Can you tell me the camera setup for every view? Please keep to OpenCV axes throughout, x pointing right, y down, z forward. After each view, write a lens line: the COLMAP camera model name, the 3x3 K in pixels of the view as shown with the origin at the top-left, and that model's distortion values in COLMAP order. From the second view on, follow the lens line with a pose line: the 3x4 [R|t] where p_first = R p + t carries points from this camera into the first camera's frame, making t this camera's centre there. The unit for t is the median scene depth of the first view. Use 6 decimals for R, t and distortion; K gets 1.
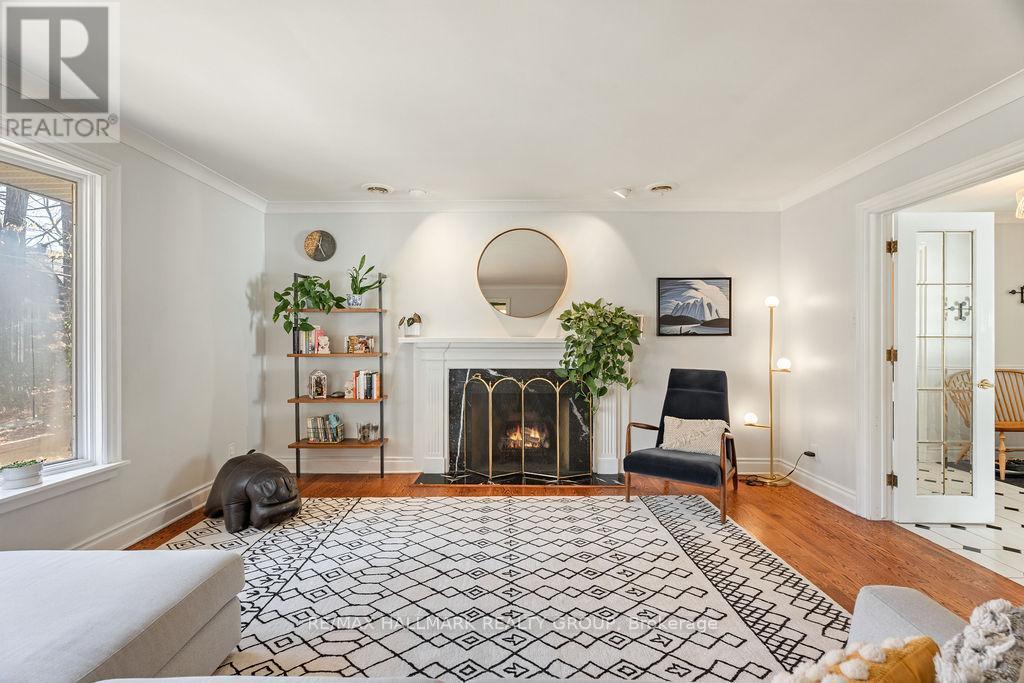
lens RADIAL K [[458.9, 0, 518.0], [0, 458.9, 339.3], [0, 0, 1]] dist [0.005998, -0.002071]
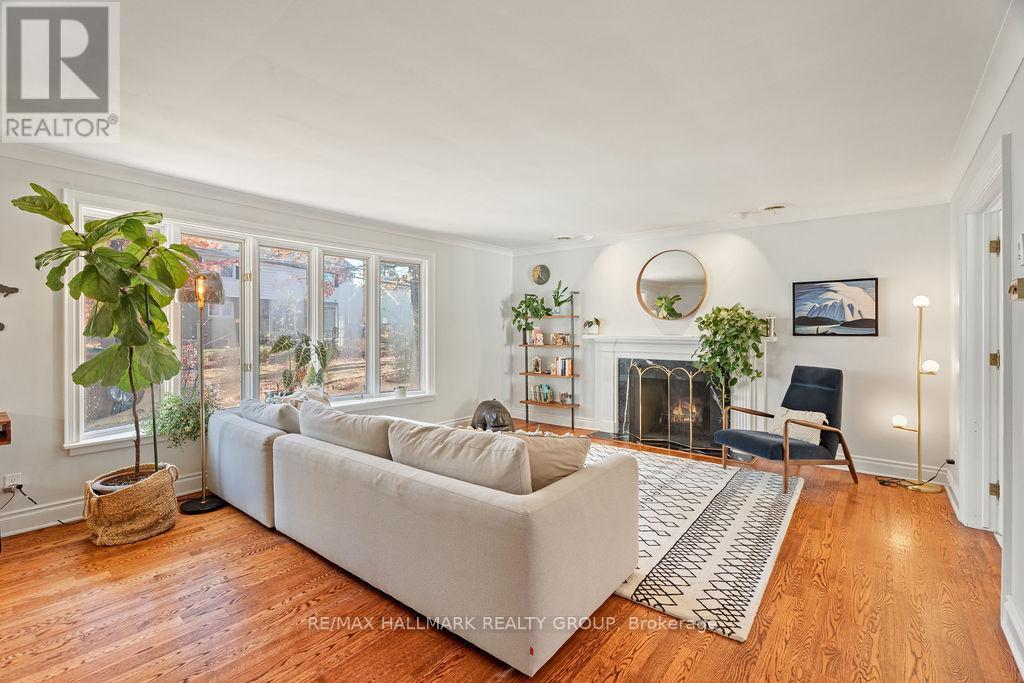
lens RADIAL K [[458.9, 0, 511.0], [0, 458.9, 334.5], [0, 0, 1]] dist [0.005998, -0.002071]
pose [[0.786441, 0.008444, -0.617607, 0.462312], [-0.006253, 0.999964, 0.005710, -0.012092], [0.617633, -0.000629, 0.786466, -0.284988]]
